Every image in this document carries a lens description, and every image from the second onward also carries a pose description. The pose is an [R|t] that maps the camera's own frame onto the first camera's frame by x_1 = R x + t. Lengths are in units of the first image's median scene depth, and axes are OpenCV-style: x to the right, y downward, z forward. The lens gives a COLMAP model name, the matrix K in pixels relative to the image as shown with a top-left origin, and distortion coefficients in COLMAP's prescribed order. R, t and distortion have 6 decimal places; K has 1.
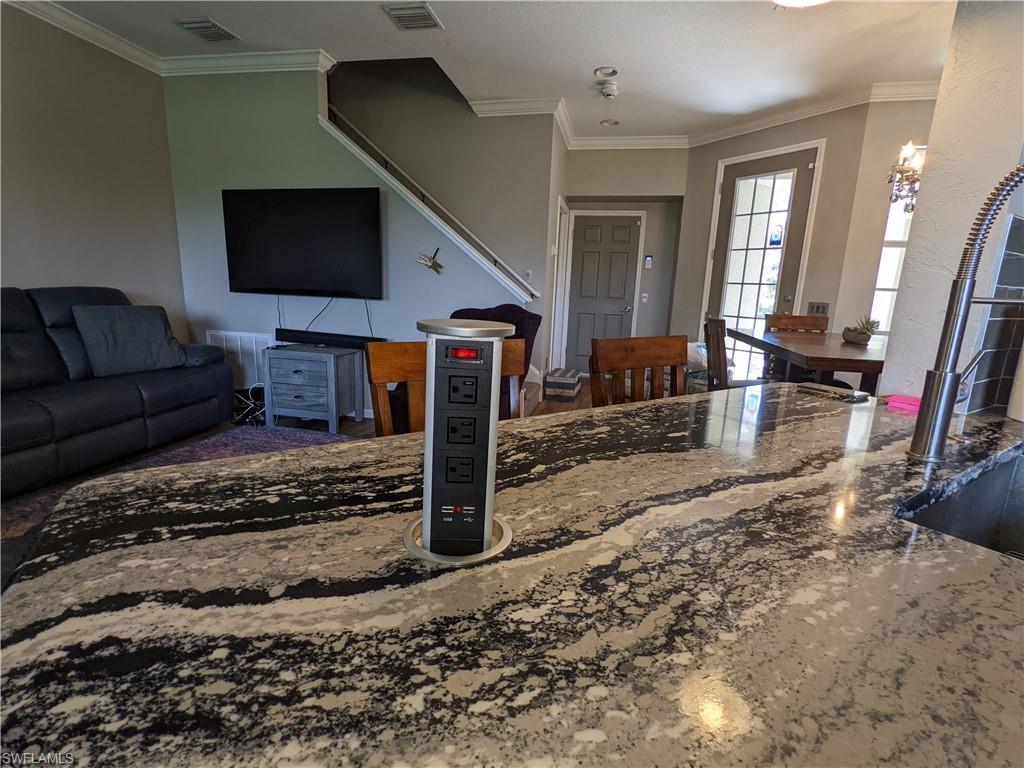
lens RADIAL K [[485.9, 0, 514.9], [0, 485.9, 386.2], [0, 0, 1]] dist [-0.001972, 0.001539]
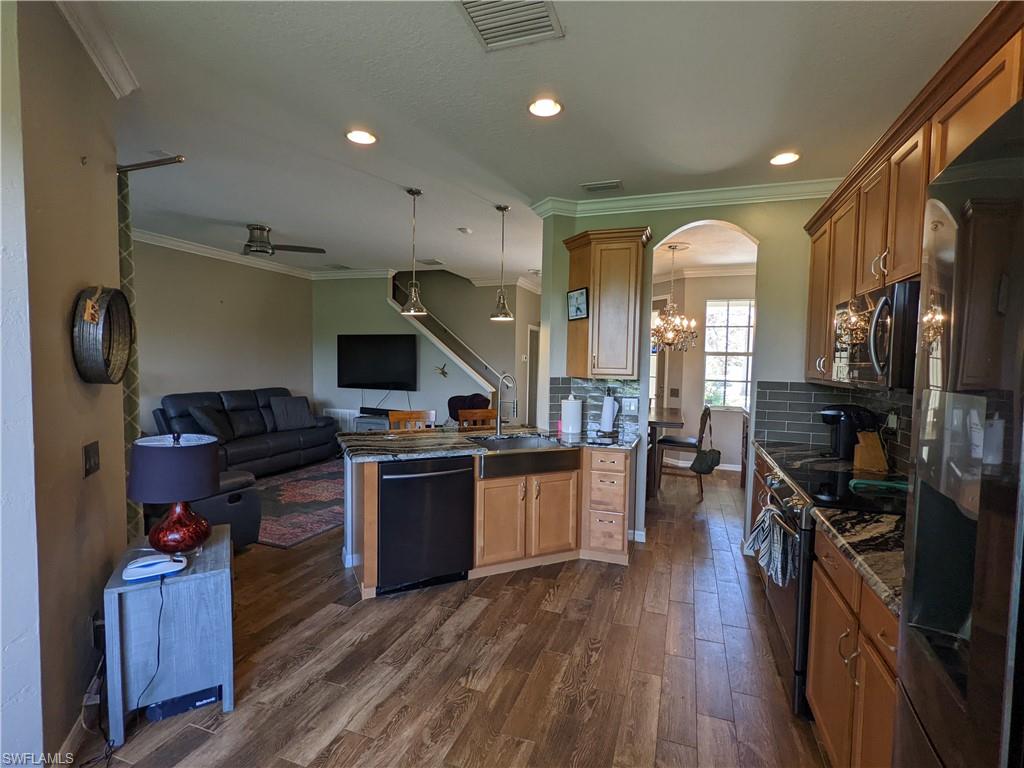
lens RADIAL K [[485.9, 0, 514.9], [0, 485.9, 386.2], [0, 0, 1]] dist [-0.001972, 0.001539]
pose [[0.991226, -0.014257, -0.131406, 0.357798], [-0.006224, 0.988030, -0.154139, 0.089813], [0.132031, 0.153604, 0.979272, -0.796453]]
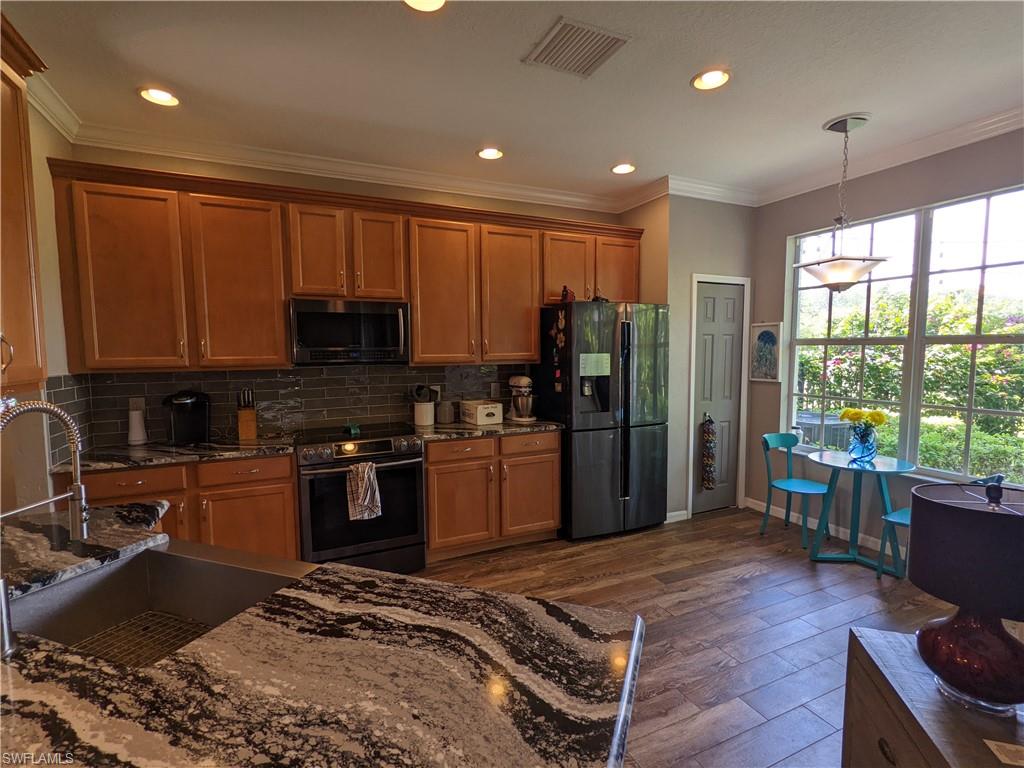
lens RADIAL K [[485.9, 0, 514.9], [0, 485.9, 386.2], [0, 0, 1]] dist [-0.001972, 0.001539]
pose [[-0.599407, -0.094747, 0.794817, -0.163388], [0.146649, 0.963164, 0.225409, -0.119569], [-0.786896, 0.251671, -0.563432, 0.116838]]
